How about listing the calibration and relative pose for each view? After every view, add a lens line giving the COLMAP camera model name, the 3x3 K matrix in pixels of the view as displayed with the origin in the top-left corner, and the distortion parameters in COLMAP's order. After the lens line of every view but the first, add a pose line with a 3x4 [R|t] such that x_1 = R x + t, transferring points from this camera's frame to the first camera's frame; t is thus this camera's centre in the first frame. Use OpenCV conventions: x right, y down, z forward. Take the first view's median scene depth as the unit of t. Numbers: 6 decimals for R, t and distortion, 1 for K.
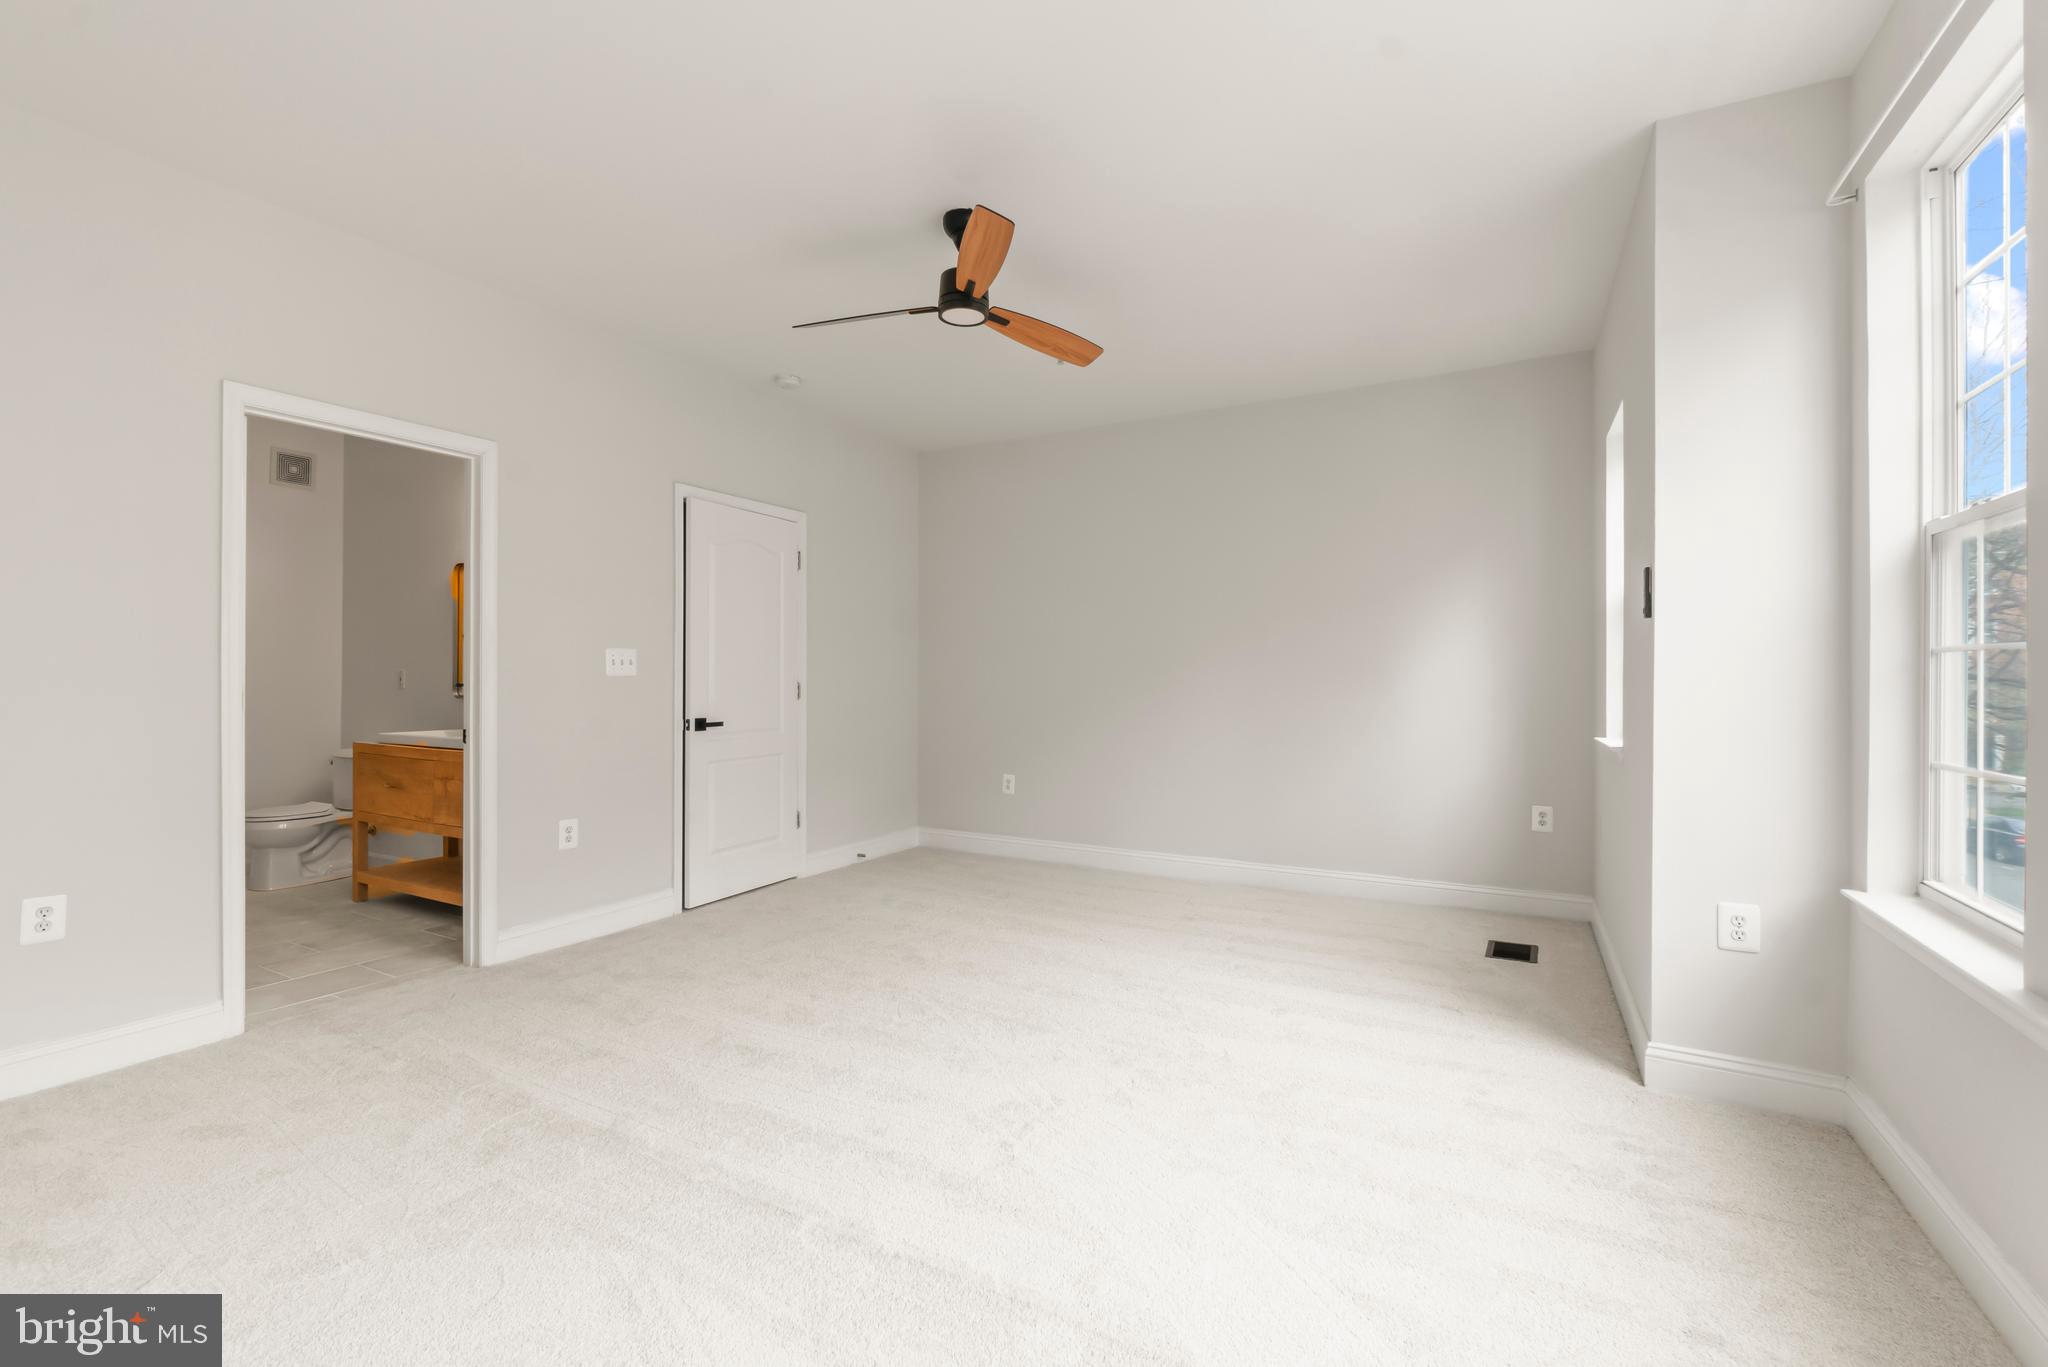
lens RADIAL K [[894.6, 0, 1003.5], [0, 894.6, 676.5], [0, 0, 1]] dist [-0.003492, -0.000217]
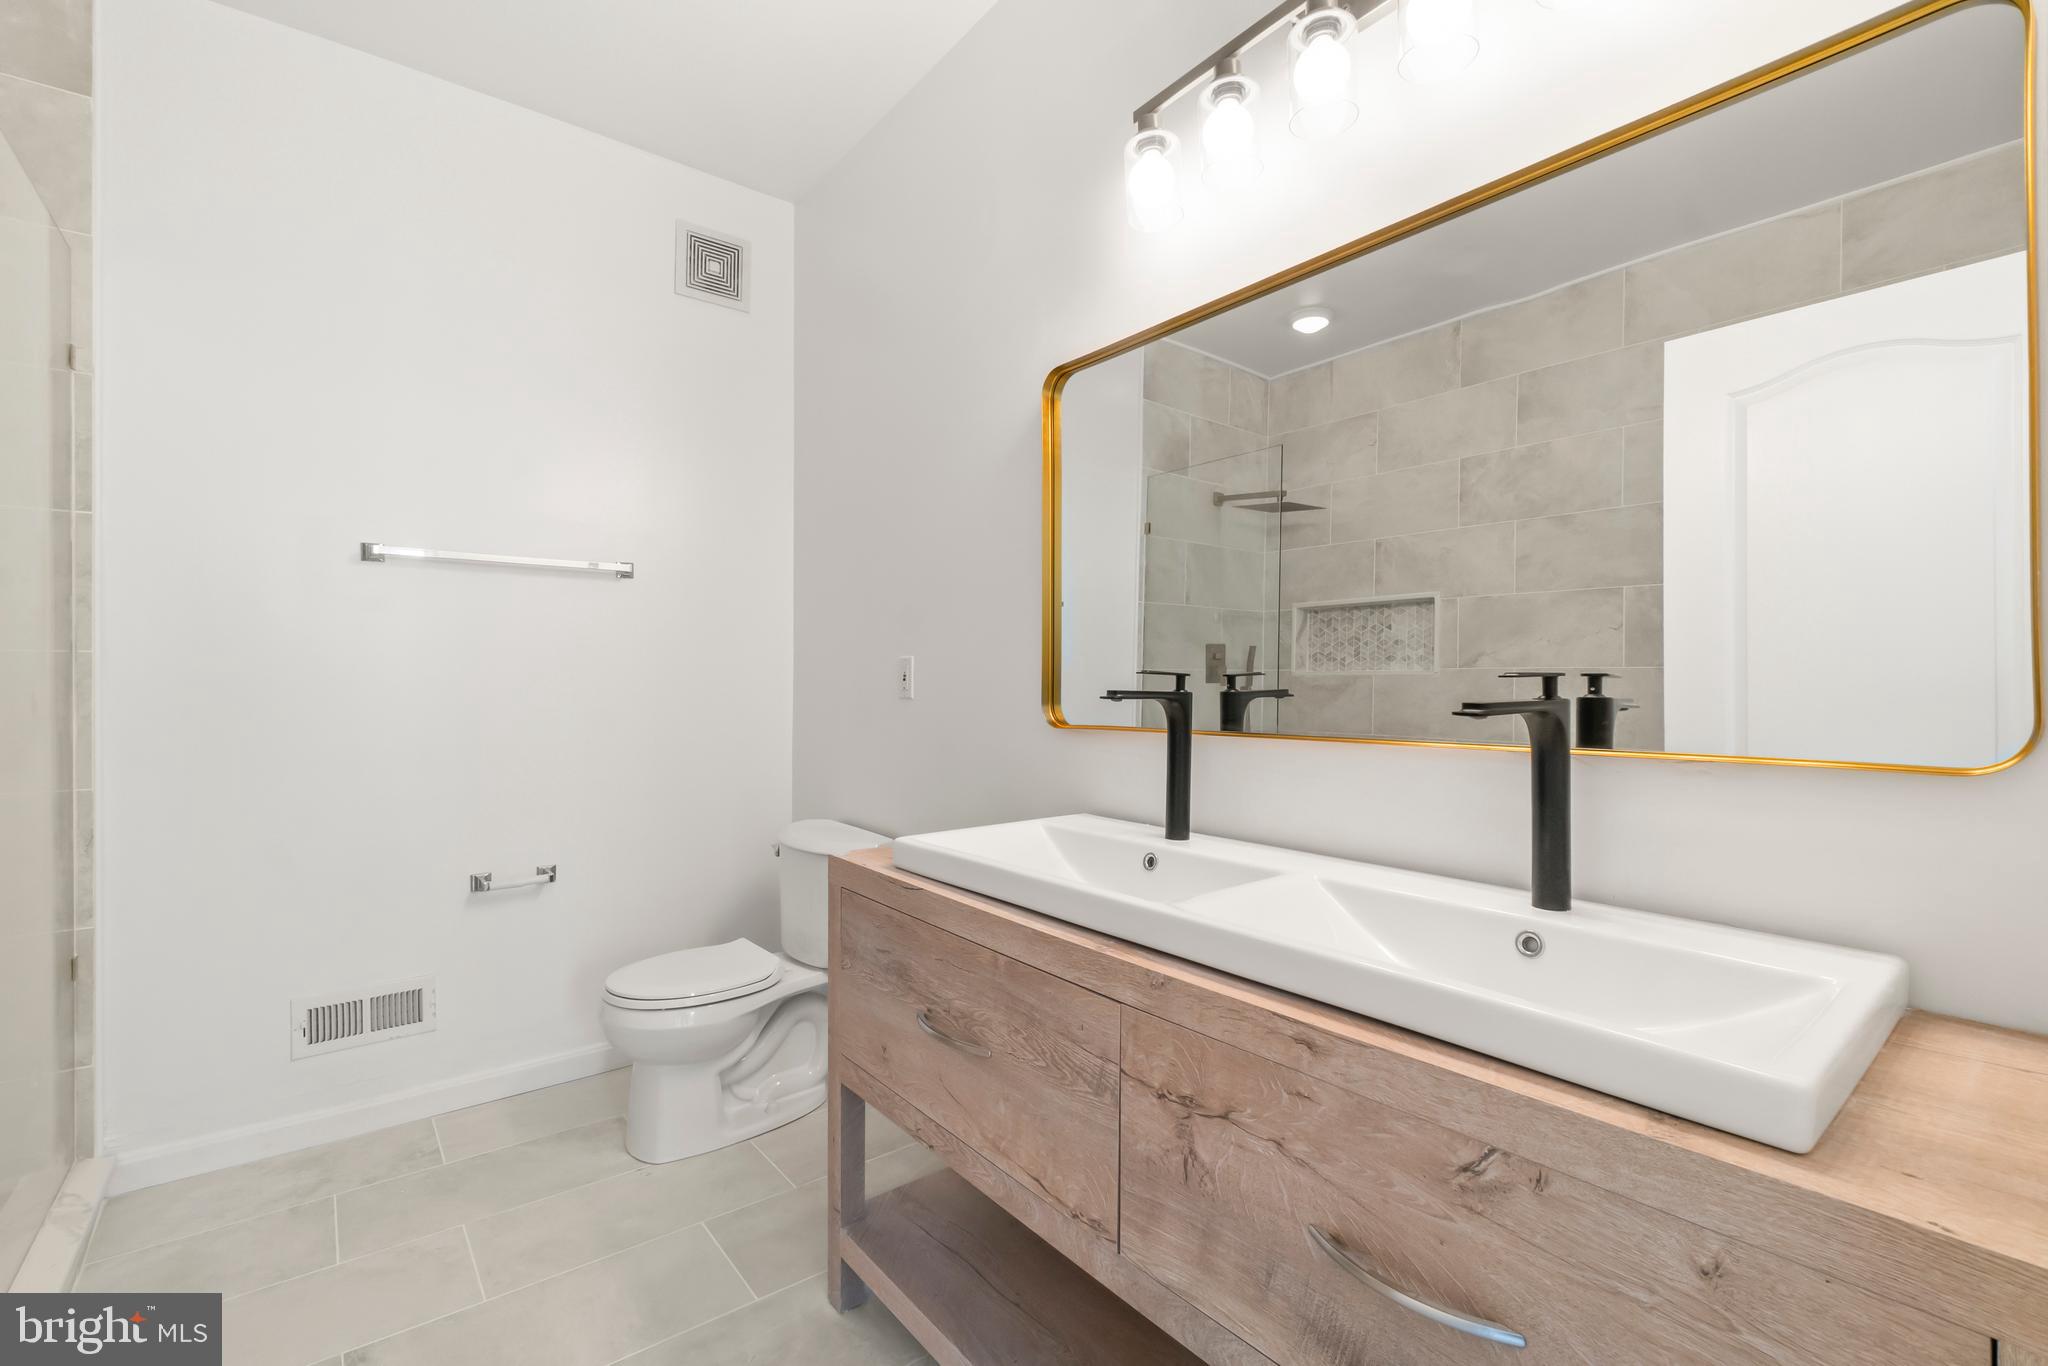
lens RADIAL K [[894.6, 0, 1028.2], [0, 894.6, 685.5], [0, 0, 1]] dist [-0.003492, -0.000217]
pose [[0.930983, 0.000172, -0.365063, -0.476008], [0.001909, 0.999984, 0.005339, 0.005089], [0.365058, -0.005667, 0.930968, 0.634576]]
